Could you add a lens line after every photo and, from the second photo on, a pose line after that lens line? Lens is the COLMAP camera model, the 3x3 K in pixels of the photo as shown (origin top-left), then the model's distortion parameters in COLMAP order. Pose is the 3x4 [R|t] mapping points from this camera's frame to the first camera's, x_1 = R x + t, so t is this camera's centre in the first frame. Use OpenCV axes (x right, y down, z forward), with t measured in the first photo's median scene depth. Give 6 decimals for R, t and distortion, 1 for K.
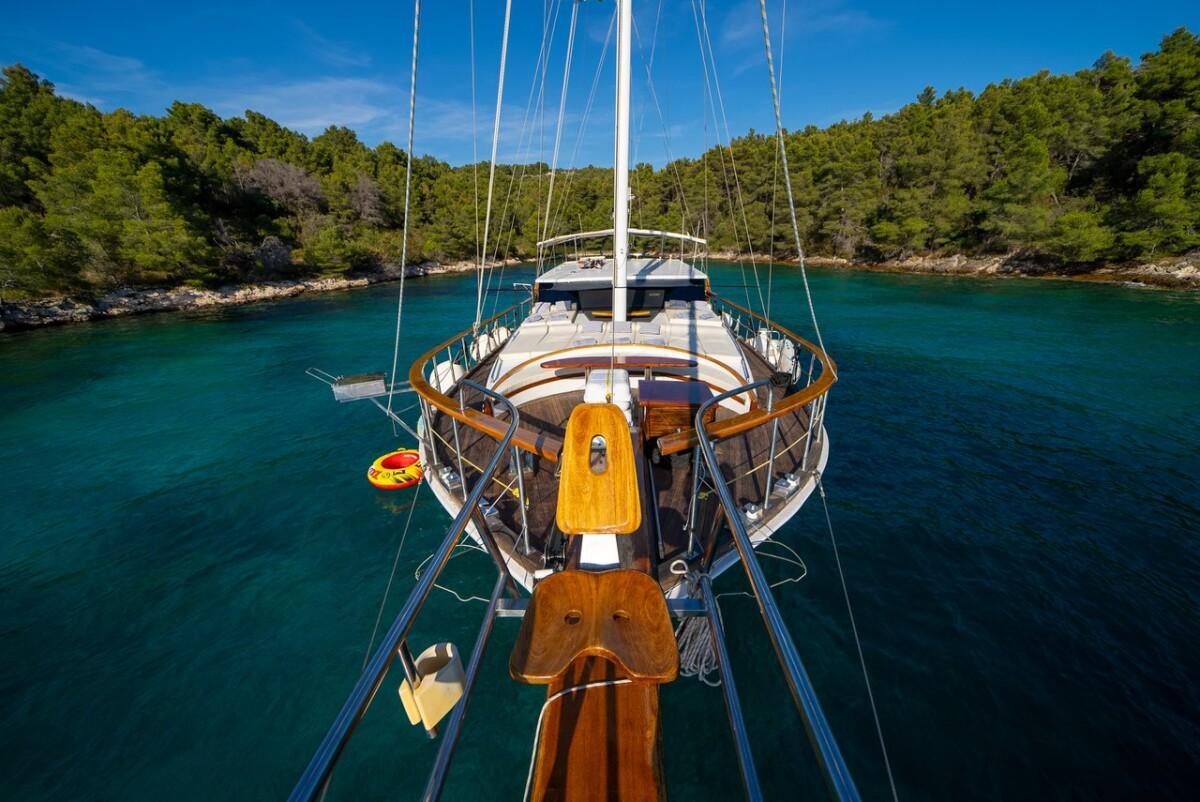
lens RADIAL K [[410.0, 0, 600.0], [0, 410.0, 401.0], [0, 0, 1]] dist [-0.005539, -0.000047]
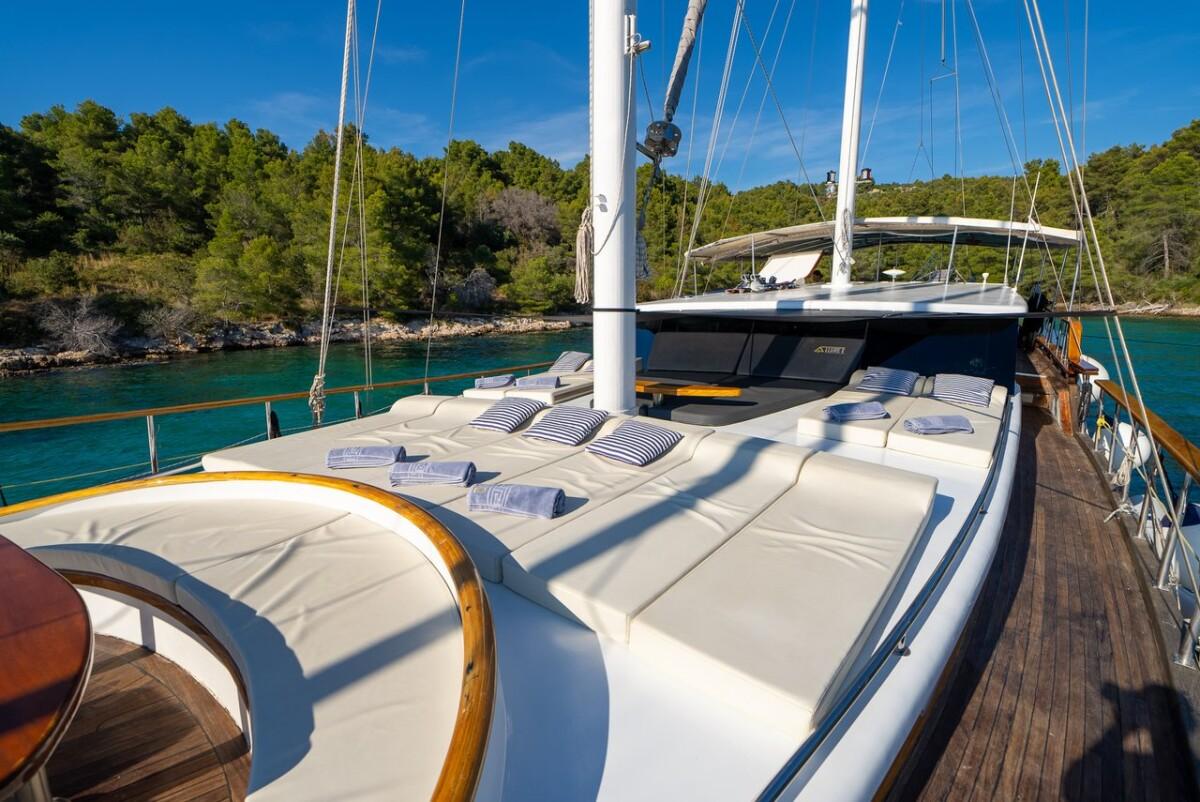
lens RADIAL K [[590.7, 0, 600.0], [0, 590.7, 401.0], [0, 0, 1]] dist [0.001653, -0.000794]
pose [[0.862748, 0.108361, -0.493886, 0.040100], [-0.194221, 0.972854, -0.125828, -0.021062], [0.466844, 0.204481, 0.860374, 0.089370]]
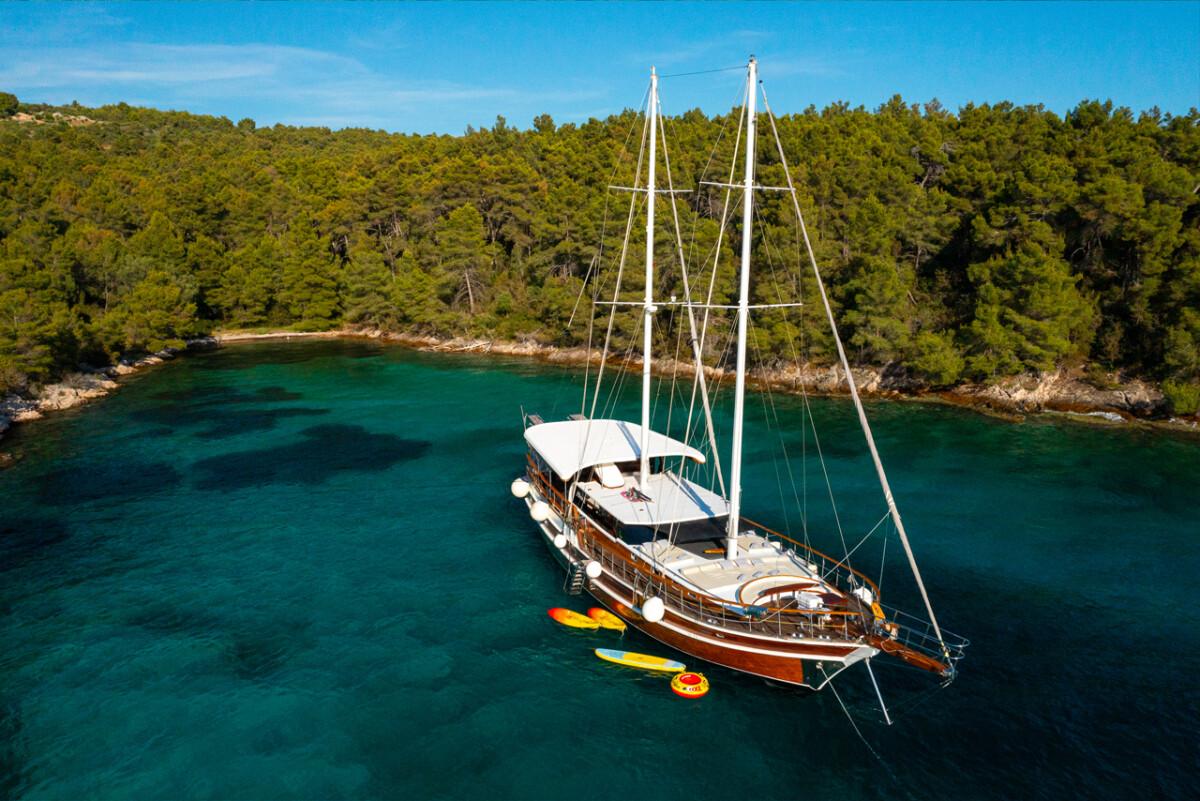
lens RADIAL K [[919.6, 0, 600.0], [0, 919.6, 400.5], [0, 0, 1]] dist [-0.009876, -0.003021]
pose [[0.888834, -0.060048, 0.454279, -0.314400], [0.153615, 0.973056, -0.171940, -0.039642], [-0.431714, 0.222610, 0.874110, -0.321620]]
